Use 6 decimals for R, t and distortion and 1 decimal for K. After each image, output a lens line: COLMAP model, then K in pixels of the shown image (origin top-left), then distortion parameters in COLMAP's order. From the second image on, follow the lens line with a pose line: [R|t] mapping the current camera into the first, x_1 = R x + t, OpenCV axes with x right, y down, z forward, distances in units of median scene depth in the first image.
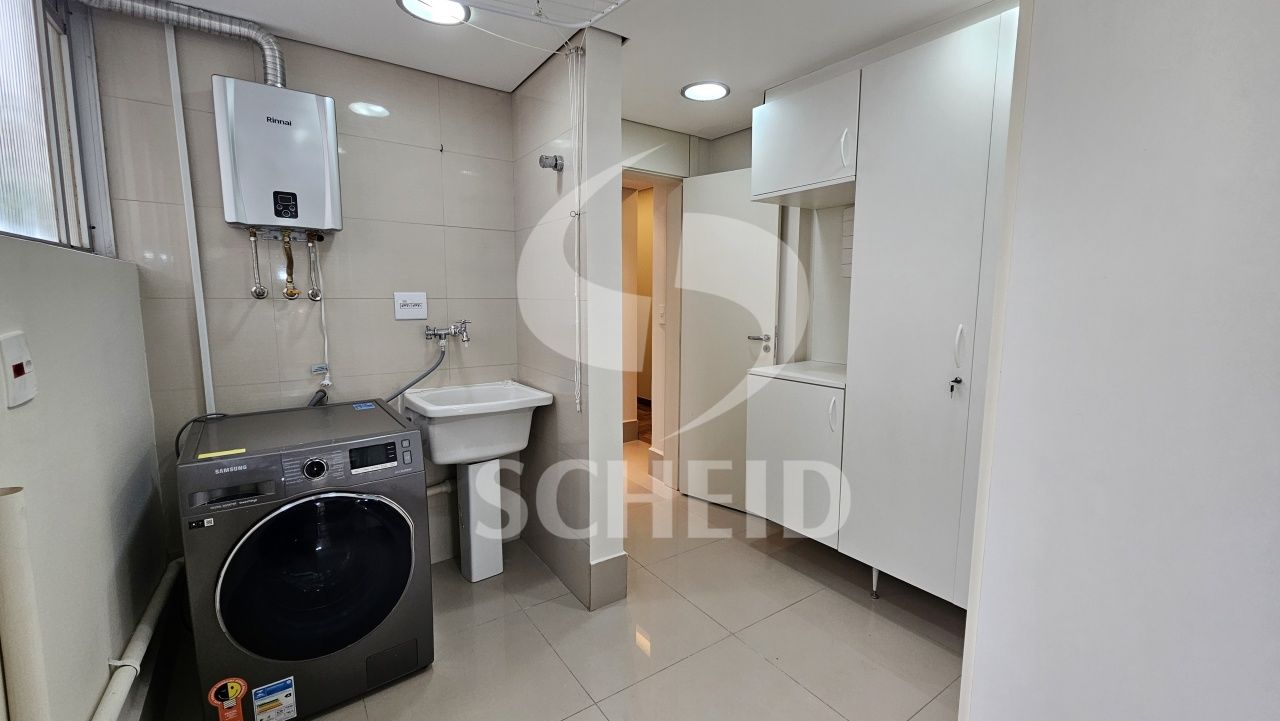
lens RADIAL K [[525.7, 0, 648.4], [0, 525.7, 356.2], [0, 0, 1]] dist [-0.000882, 0.000736]
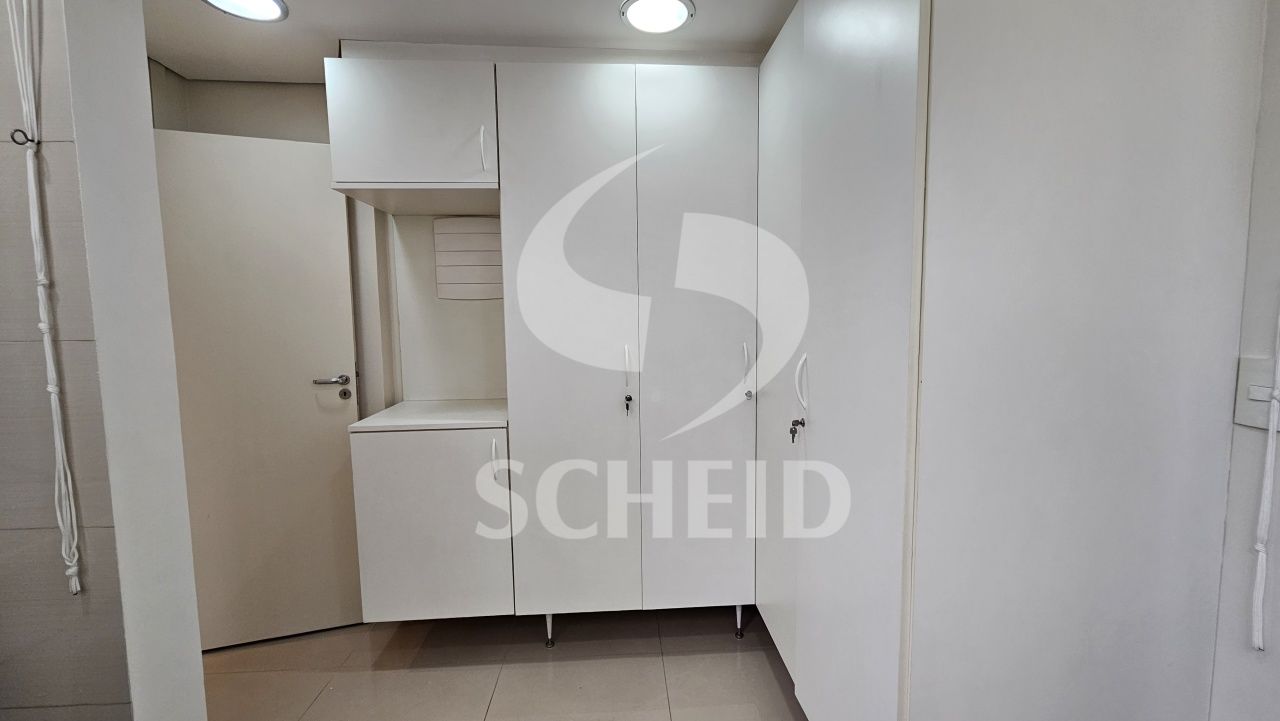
lens RADIAL K [[525.7, 0, 639.4], [0, 525.7, 359.2], [0, 0, 1]] dist [-0.000882, 0.000736]
pose [[0.530889, -0.080101, 0.843647, -0.223073], [0.114854, 0.993138, 0.022020, -0.041312], [-0.839622, 0.085206, 0.536446, 0.332104]]
